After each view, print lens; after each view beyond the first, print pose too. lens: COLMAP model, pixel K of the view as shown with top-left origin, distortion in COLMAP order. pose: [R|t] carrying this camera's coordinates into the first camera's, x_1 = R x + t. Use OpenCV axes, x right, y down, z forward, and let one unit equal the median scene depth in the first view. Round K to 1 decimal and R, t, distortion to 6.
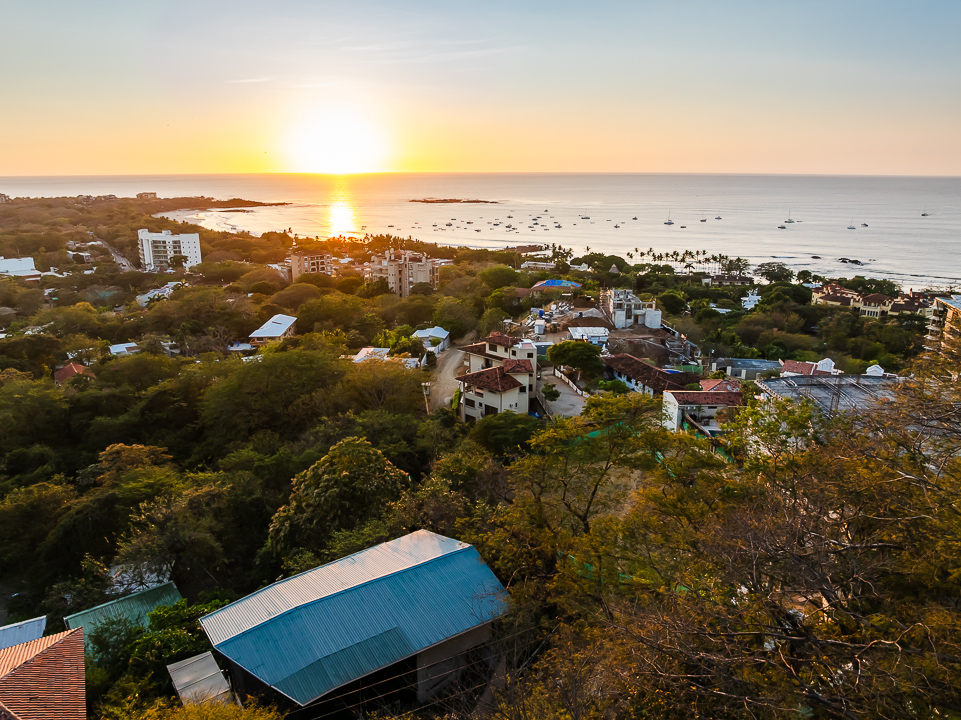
lens RADIAL K [[691.5, 0, 482.6], [0, 691.5, 354.0], [0, 0, 1]] dist [-0.028767, 0.010880]
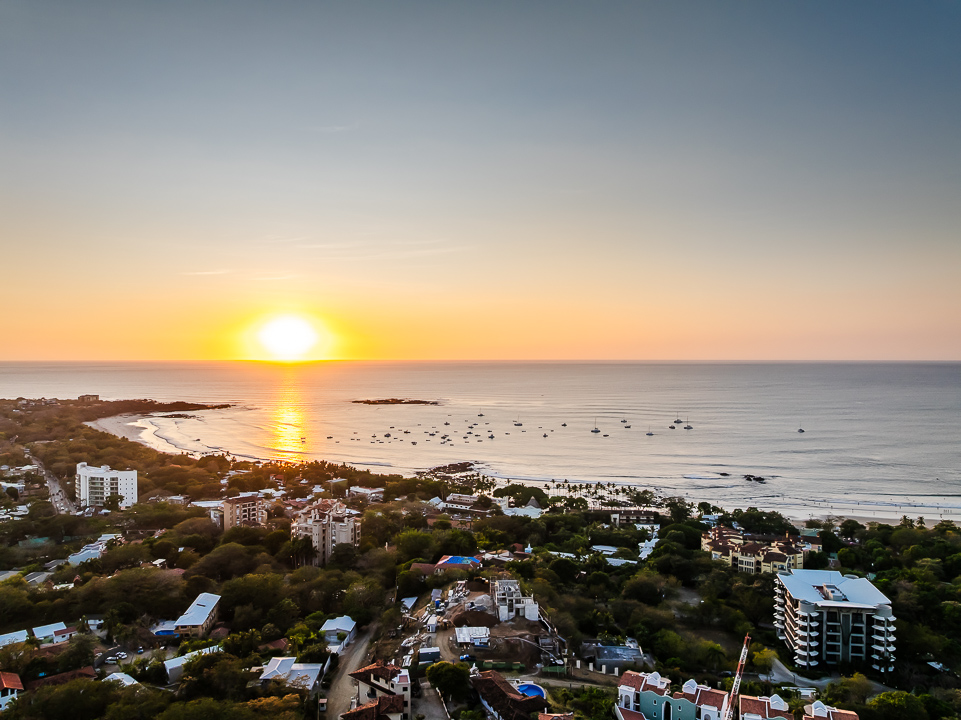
lens RADIAL K [[691.5, 0, 481.3], [0, 691.5, 362.9], [0, 0, 1]] dist [-0.028767, 0.010880]
pose [[0.997182, 0.000531, 0.075024, 0.030577], [0.017991, 0.969109, -0.245977, -0.069637], [-0.072837, 0.246633, 0.966368, -0.086570]]
